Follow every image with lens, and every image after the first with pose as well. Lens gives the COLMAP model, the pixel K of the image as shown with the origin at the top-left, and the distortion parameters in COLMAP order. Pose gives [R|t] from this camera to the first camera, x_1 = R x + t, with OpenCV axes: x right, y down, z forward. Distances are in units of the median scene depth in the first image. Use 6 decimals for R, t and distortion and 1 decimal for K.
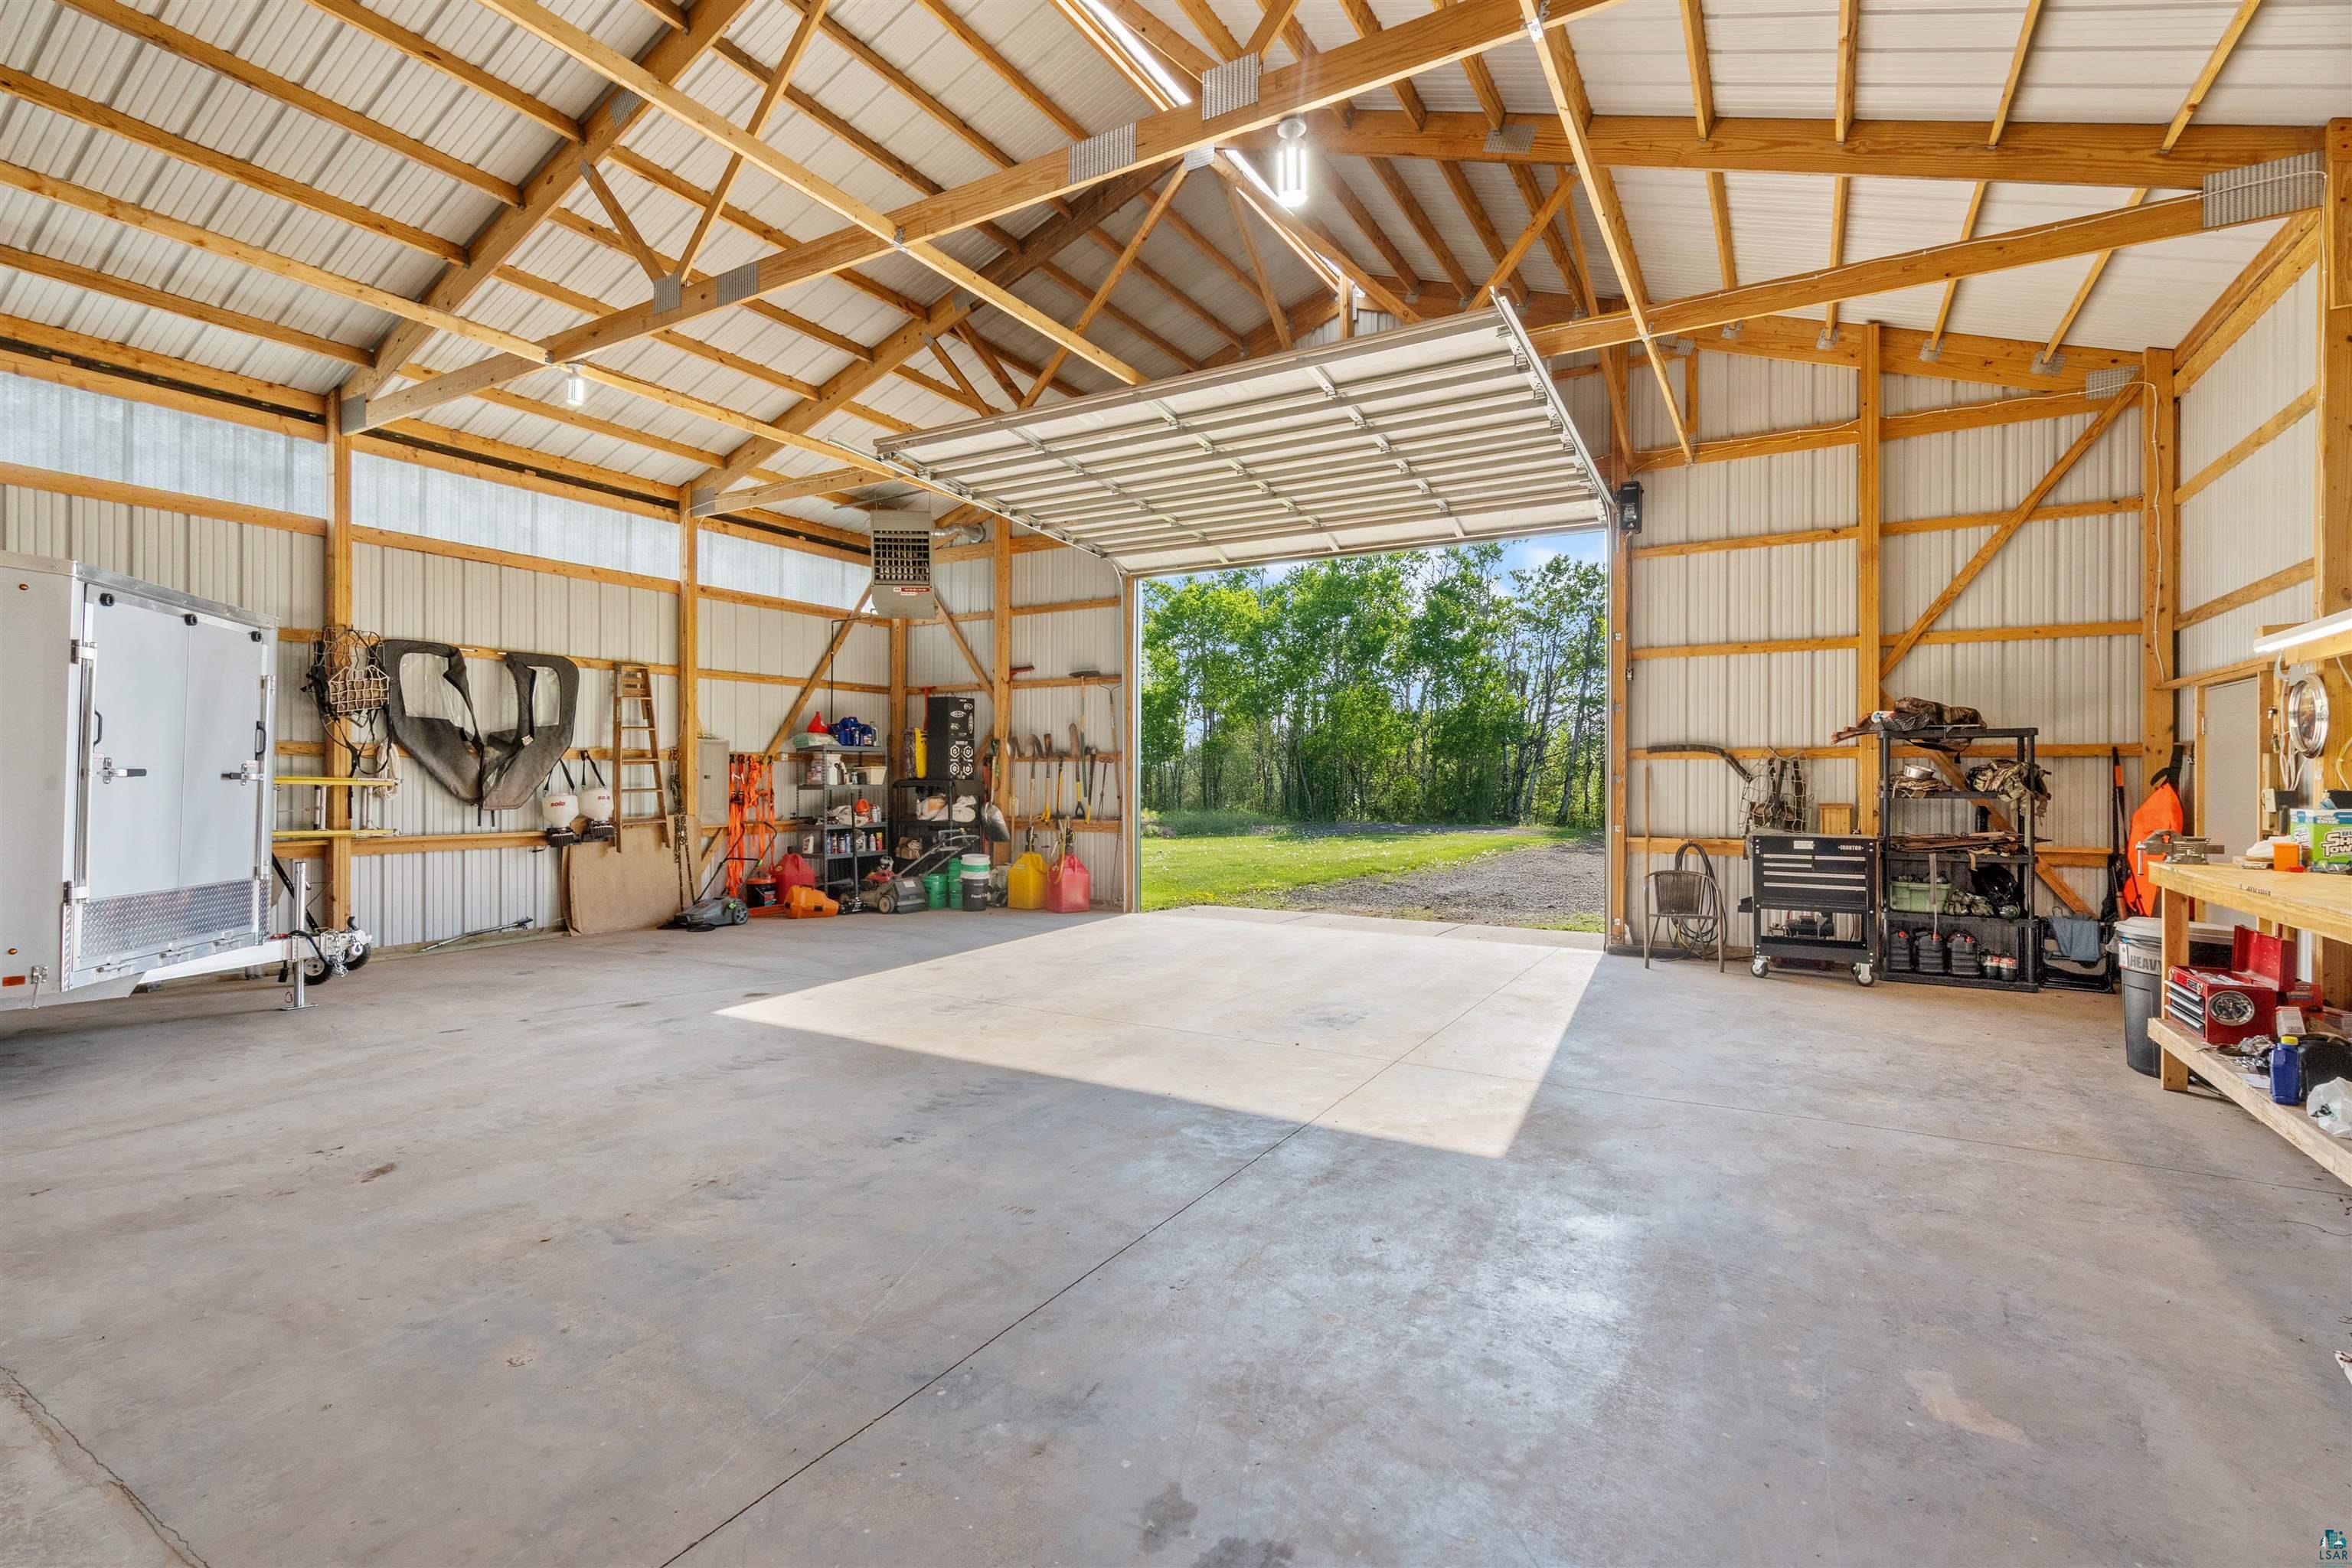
lens RADIAL K [[1058.2, 0, 1177.8], [0, 1058.2, 780.5], [0, 0, 1]] dist [0.000045, 0.000149]
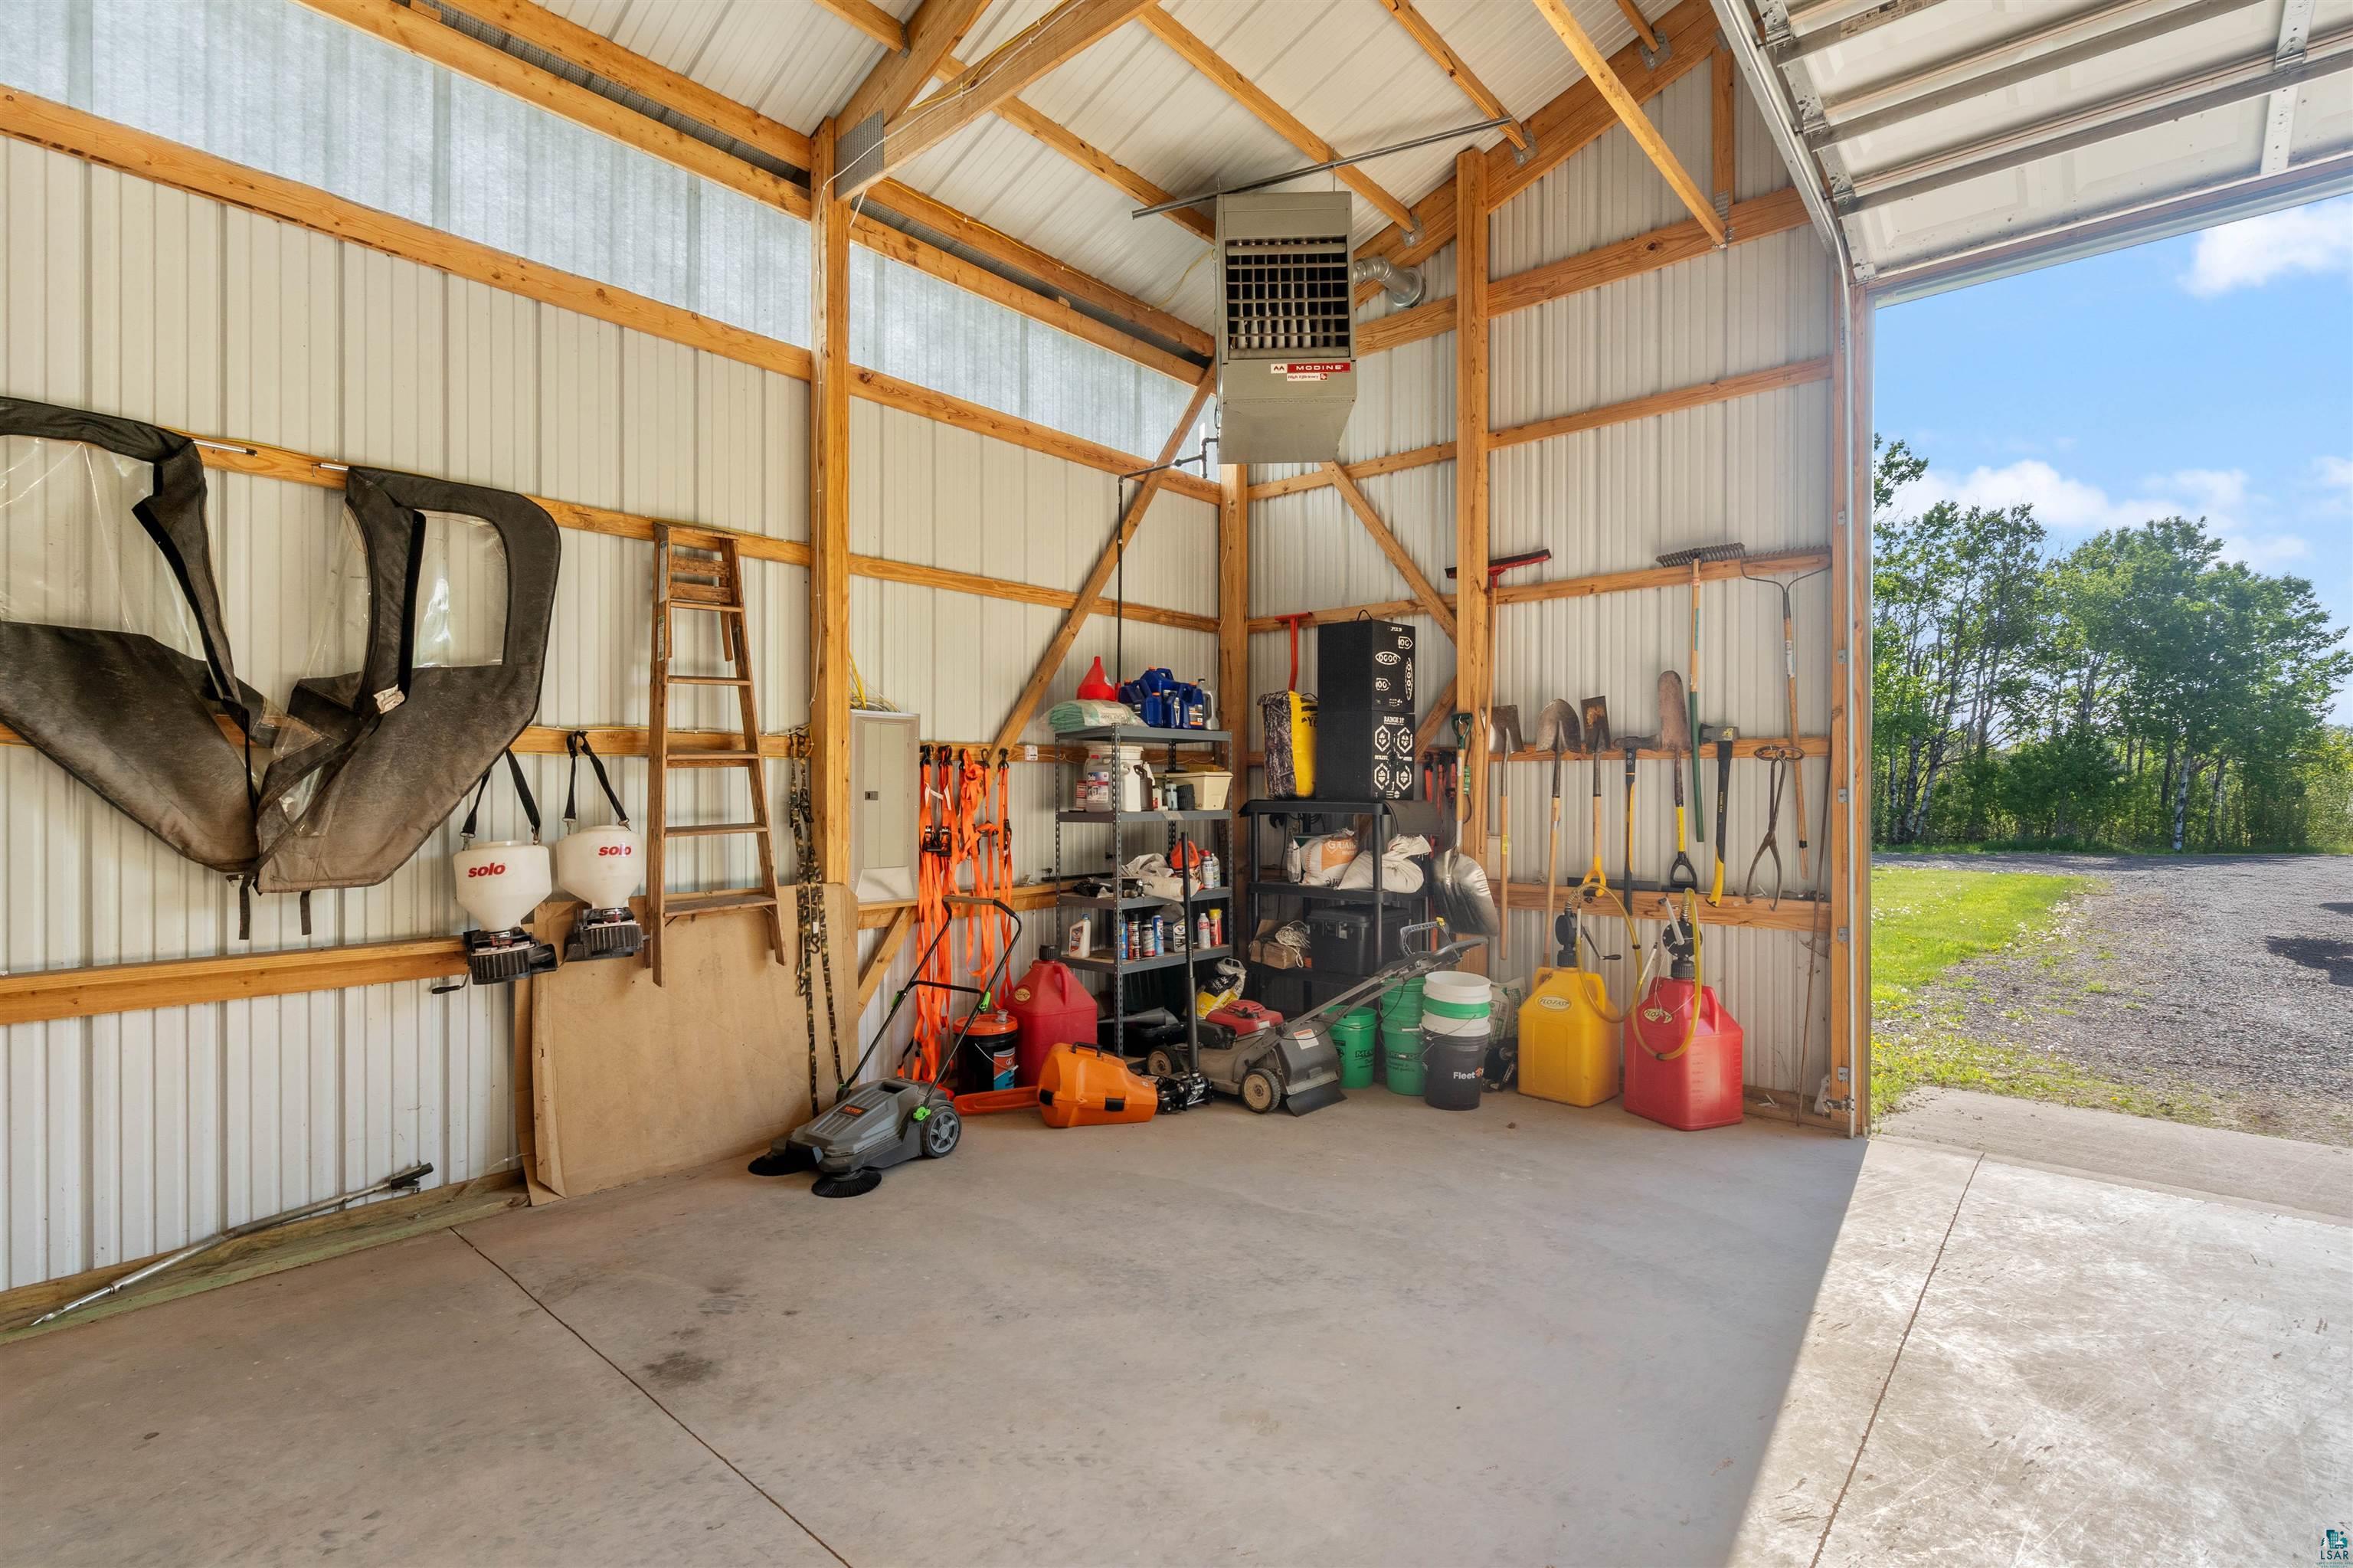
lens RADIAL K [[1069.4, 0, 1167.4], [0, 1069.4, 791.2], [0, 0, 1]] dist [-0.002232, -0.000021]
pose [[0.981411, -0.000421, -0.191918, -0.226977], [0.000454, 1.000000, 0.000126, -0.005022], [0.191917, -0.000211, 0.981411, 0.559116]]
